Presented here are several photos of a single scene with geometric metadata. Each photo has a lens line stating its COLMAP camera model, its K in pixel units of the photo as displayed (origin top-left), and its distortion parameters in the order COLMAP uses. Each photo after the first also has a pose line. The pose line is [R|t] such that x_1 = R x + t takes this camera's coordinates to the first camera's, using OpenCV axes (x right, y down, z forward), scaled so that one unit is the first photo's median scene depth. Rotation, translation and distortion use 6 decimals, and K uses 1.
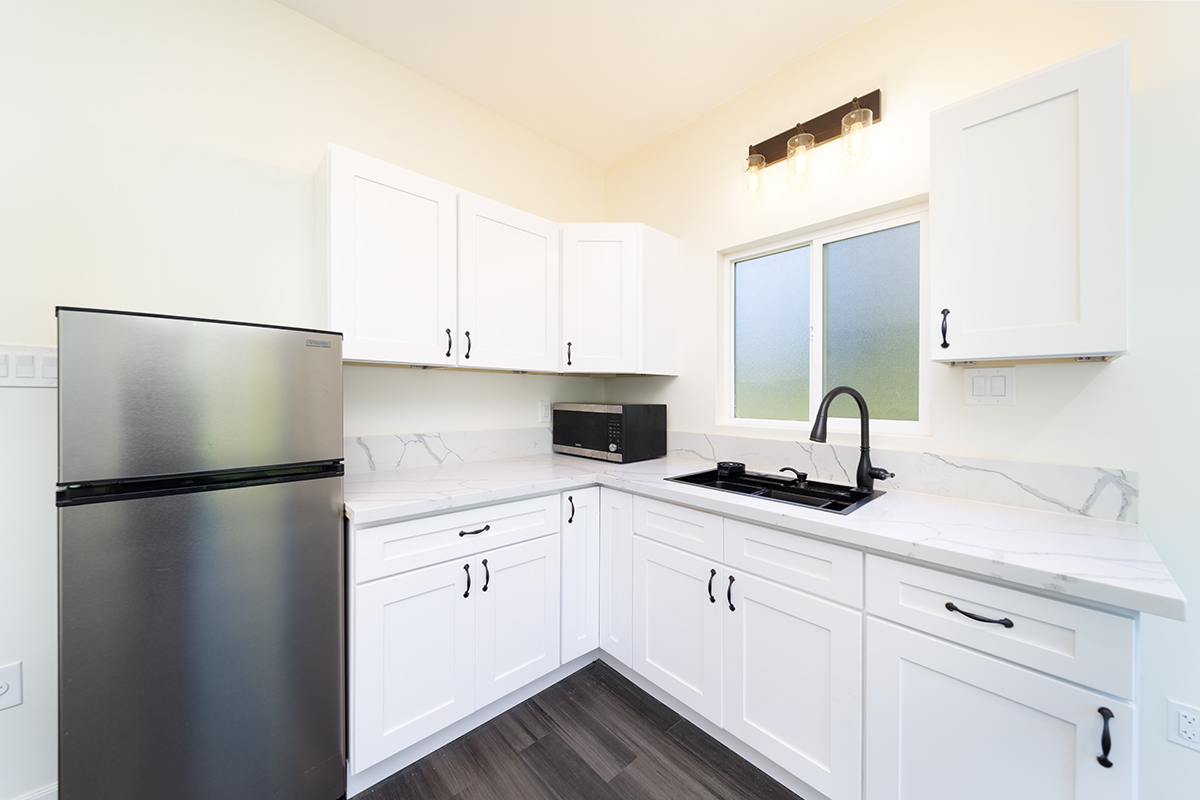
lens RADIAL K [[423.5, 0, 597.8], [0, 423.5, 401.1], [0, 0, 1]] dist [0.001603, -0.000022]
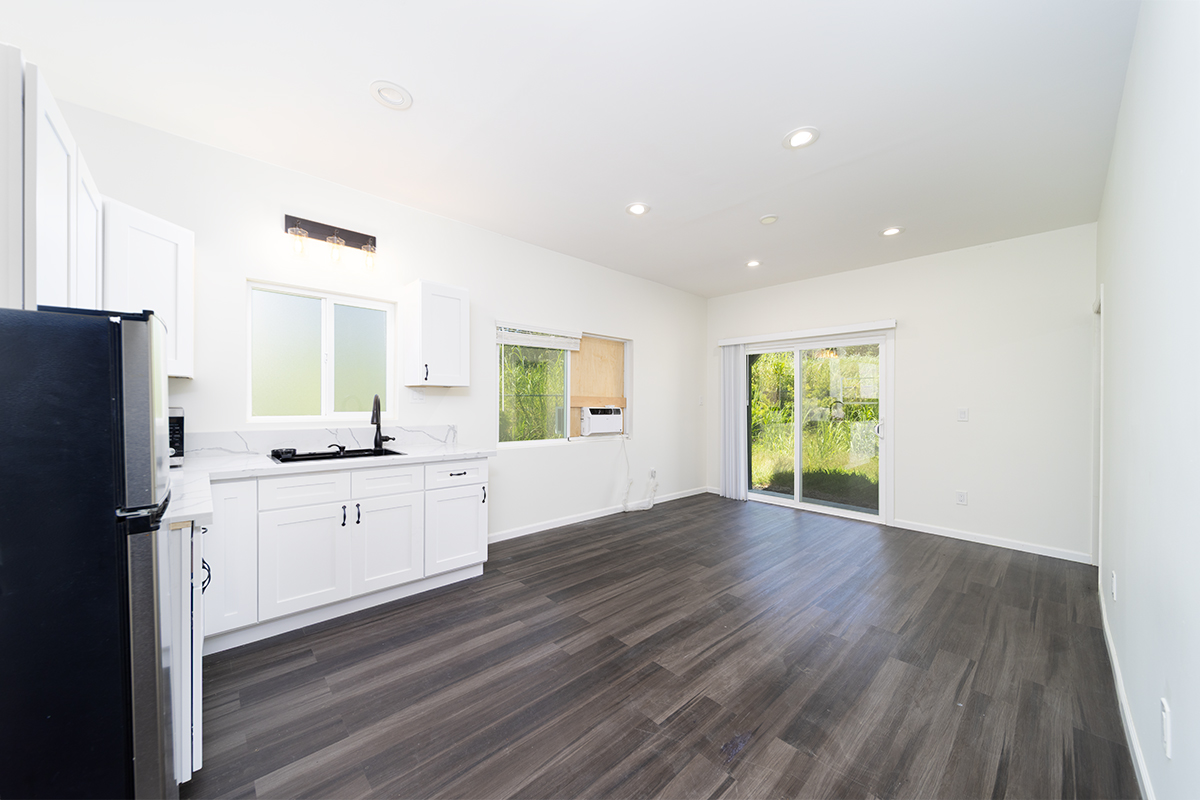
lens RADIAL K [[423.5, 0, 597.8], [0, 423.5, 401.1], [0, 0, 1]] dist [0.001603, -0.000022]
pose [[-0.000496, -0.012639, 0.999920, -1.150334], [0.001704, 0.999919, 0.012640, -0.024685], [-0.999998, 0.001710, -0.000475, 0.010094]]
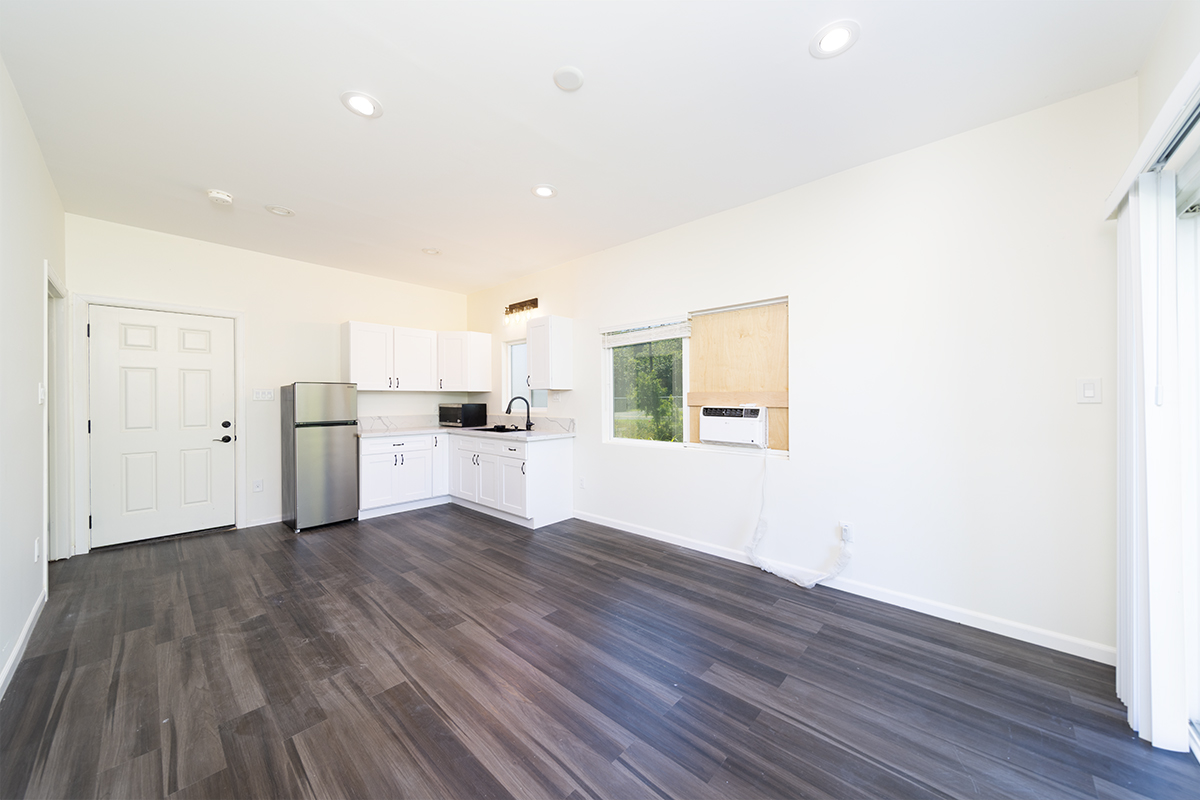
lens RADIAL K [[426.1, 0, 592.0], [0, 426.1, 400.5], [0, 0, 1]] dist [0.001061, 0.000137]
pose [[0.997594, -0.016576, 0.067320, 0.799503], [0.017204, 0.999814, -0.008764, 0.027995], [-0.067162, 0.009902, 0.997693, -1.924099]]
